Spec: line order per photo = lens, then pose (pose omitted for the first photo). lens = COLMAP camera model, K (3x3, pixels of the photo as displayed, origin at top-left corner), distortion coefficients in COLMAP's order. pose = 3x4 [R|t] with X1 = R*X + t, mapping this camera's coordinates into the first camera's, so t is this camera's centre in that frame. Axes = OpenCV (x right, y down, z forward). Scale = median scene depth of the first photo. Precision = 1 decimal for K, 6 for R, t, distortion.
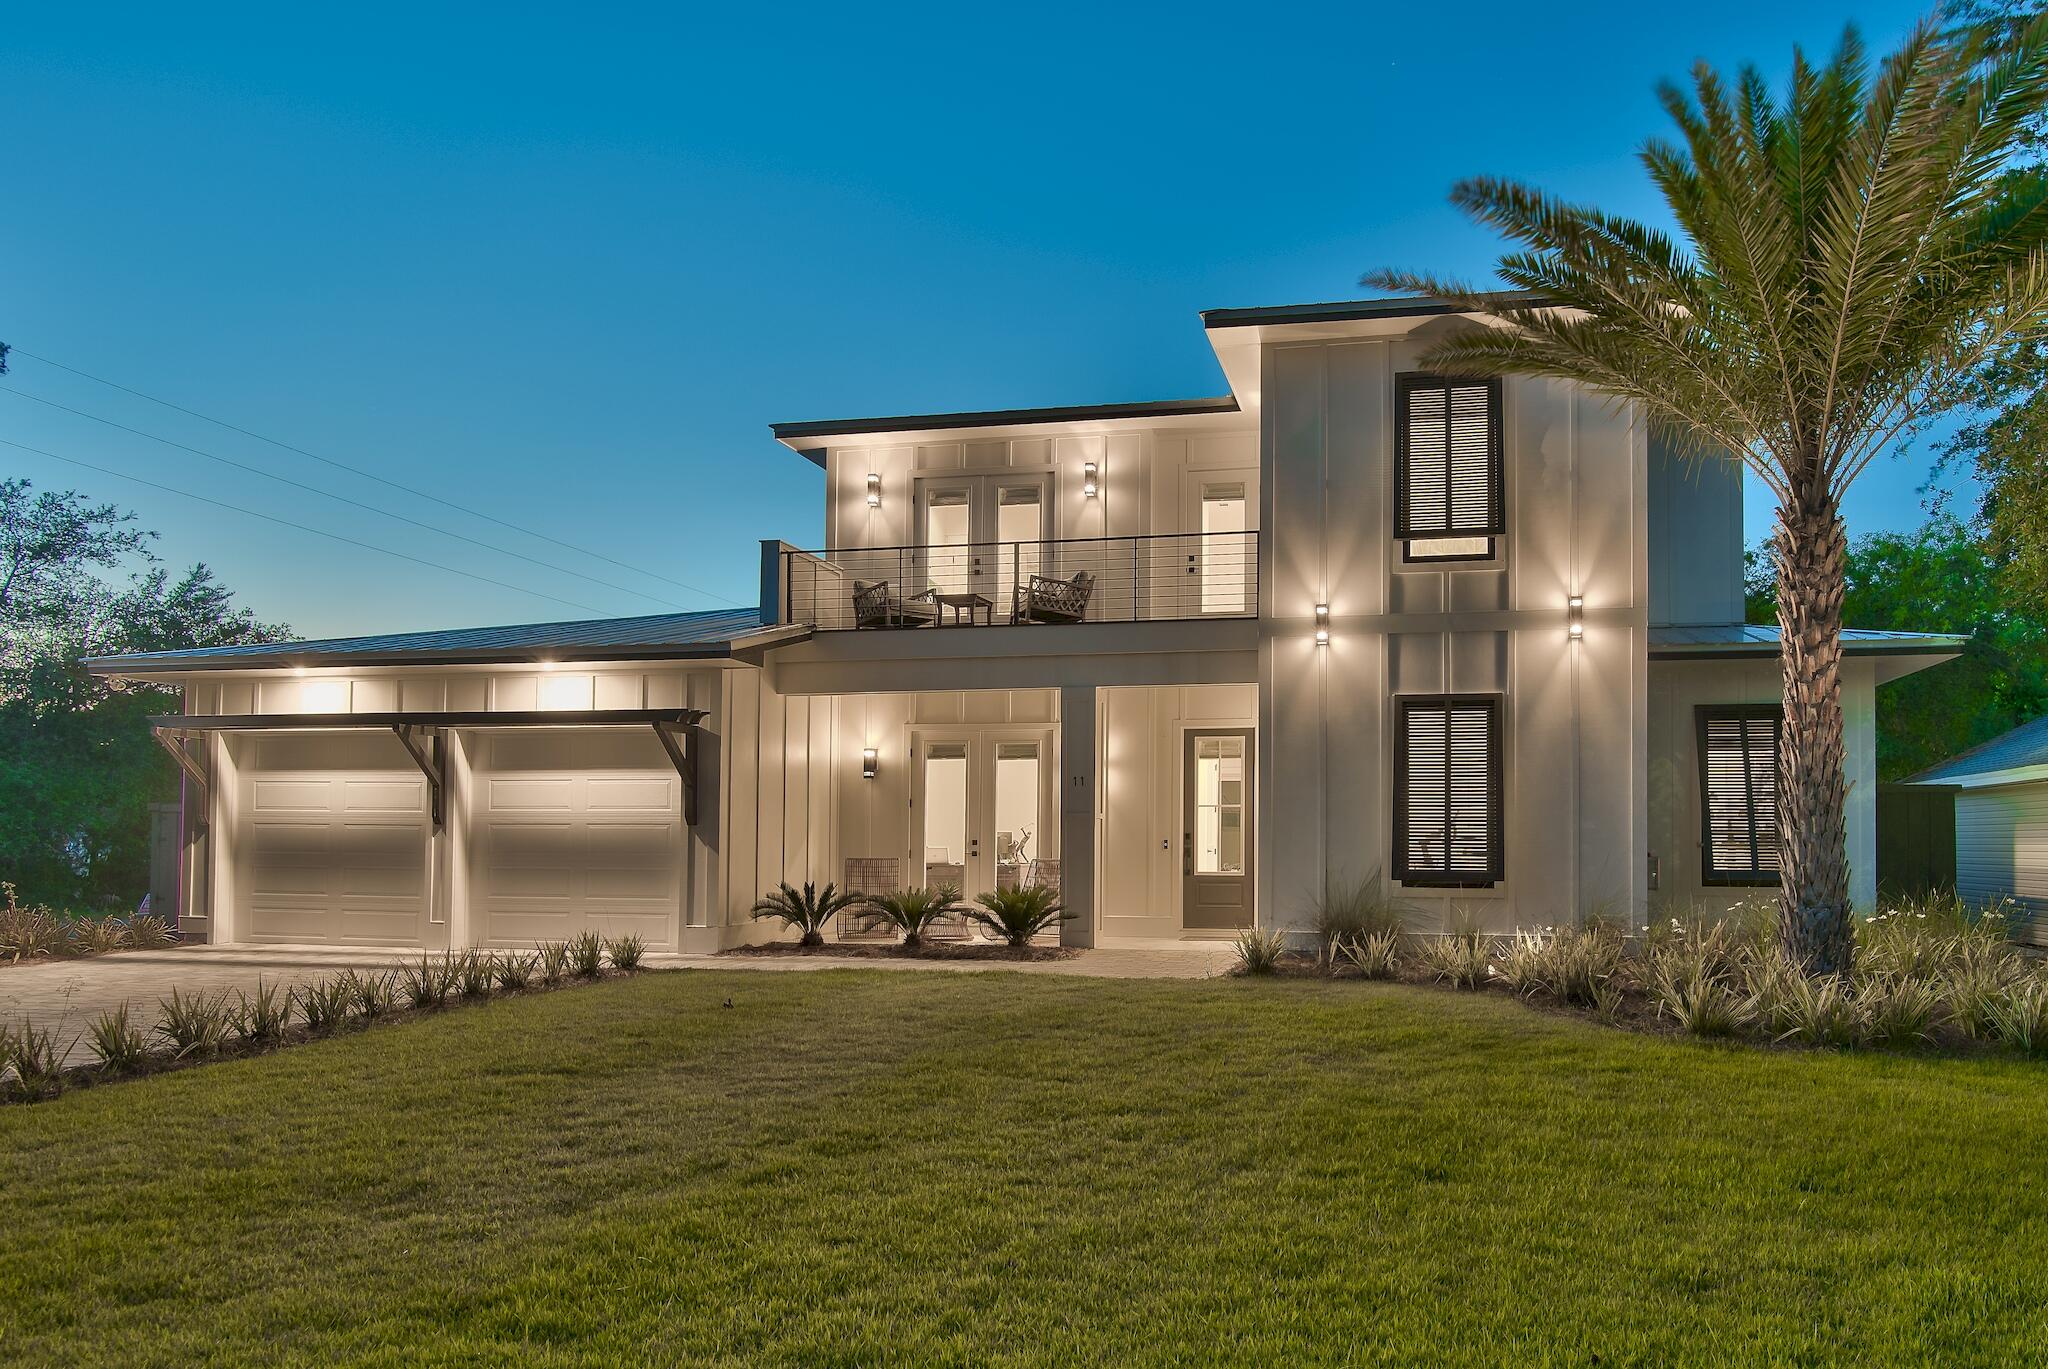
lens RADIAL K [[1640.8, 0, 962.8], [0, 1640.8, 757.5], [0, 0, 1]] dist [0.012808, 0.001640]
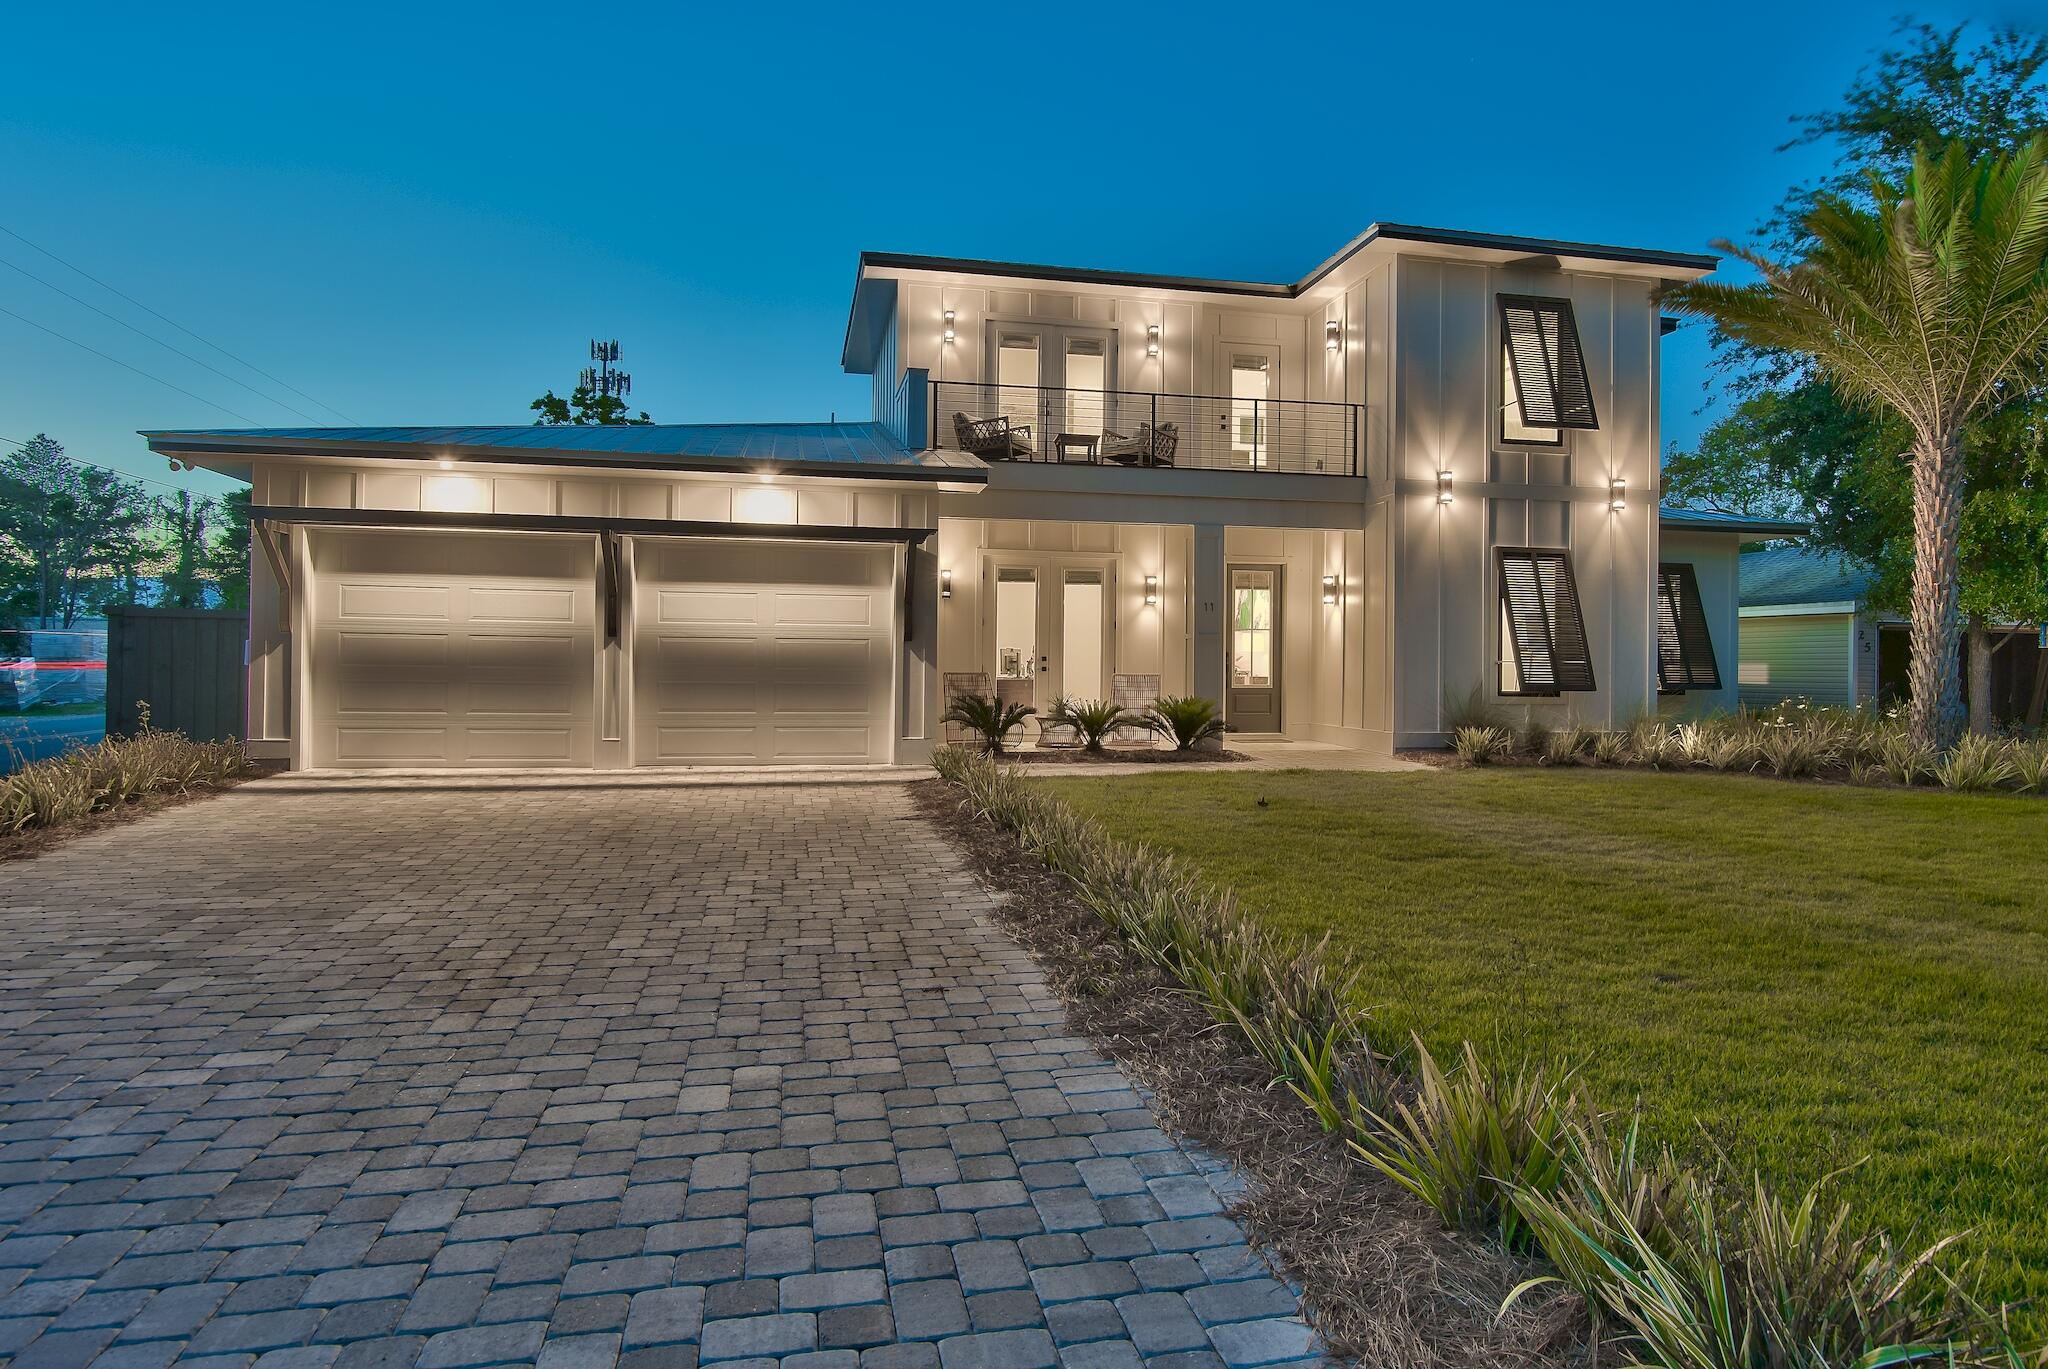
lens RADIAL K [[1523.0, 0, 1044.2], [0, 1523.0, 622.3], [0, 0, 1]] dist [-0.002692, -0.008244]
pose [[0.872928, 0.015838, 0.487591, -0.509193], [-0.031321, 0.999230, 0.023617, 0.003316], [-0.486842, -0.035888, 0.872752, 0.110775]]
